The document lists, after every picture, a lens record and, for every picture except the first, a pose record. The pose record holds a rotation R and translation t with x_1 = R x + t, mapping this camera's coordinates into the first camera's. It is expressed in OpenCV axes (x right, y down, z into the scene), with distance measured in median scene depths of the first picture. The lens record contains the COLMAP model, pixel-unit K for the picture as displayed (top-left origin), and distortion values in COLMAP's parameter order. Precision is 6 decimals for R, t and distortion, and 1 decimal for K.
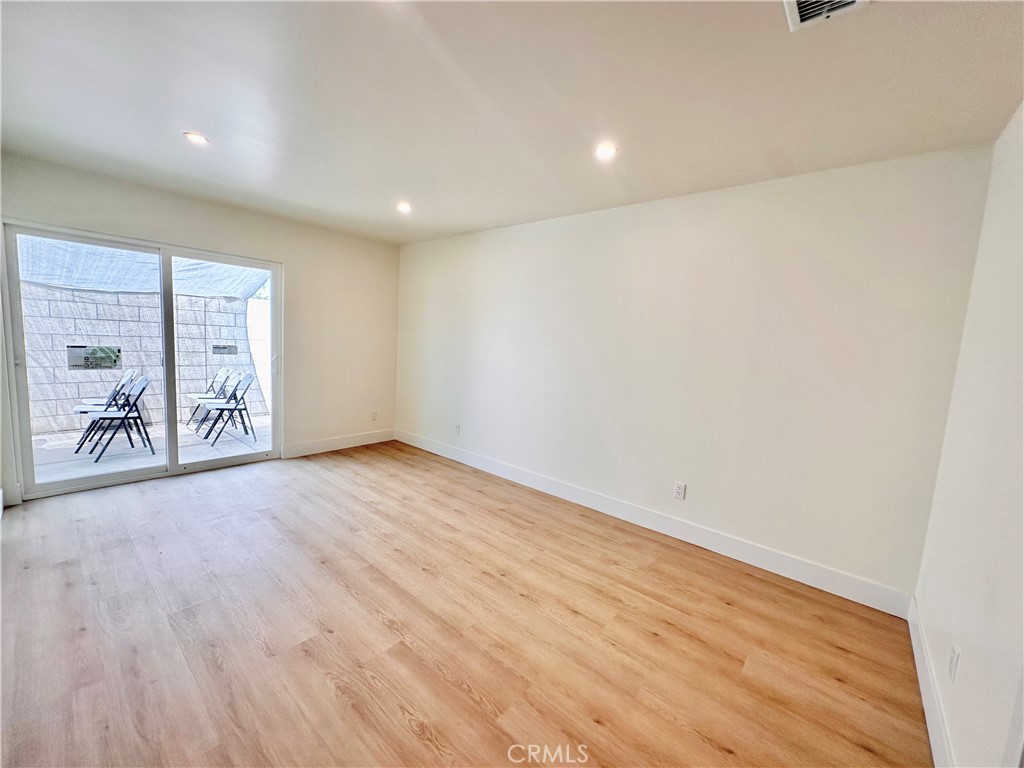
lens RADIAL K [[409.7, 0, 512.1], [0, 409.7, 385.8], [0, 0, 1]] dist [-0.005575, 0.001113]
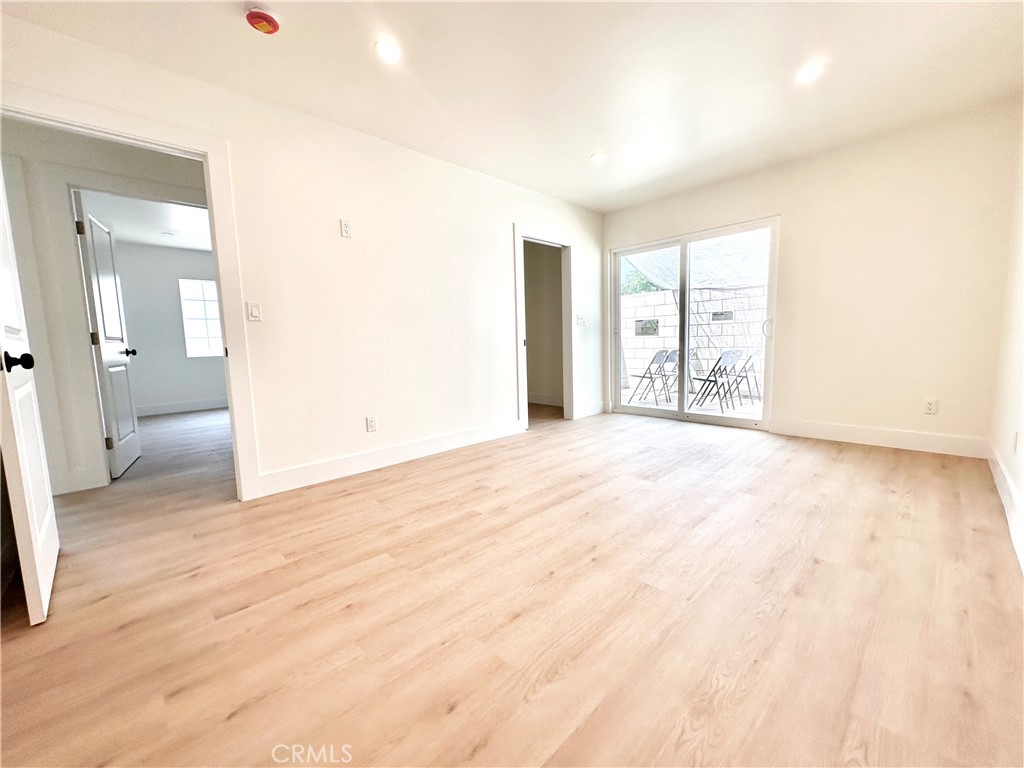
lens RADIAL K [[409.7, 0, 508.7], [0, 409.7, 386.6], [0, 0, 1]] dist [-0.005575, 0.001113]
pose [[-0.111509, 0.053525, -0.992321, 0.602299], [-0.090662, 0.993836, 0.063794, 0.108246], [0.989619, 0.097079, -0.105969, 0.775134]]
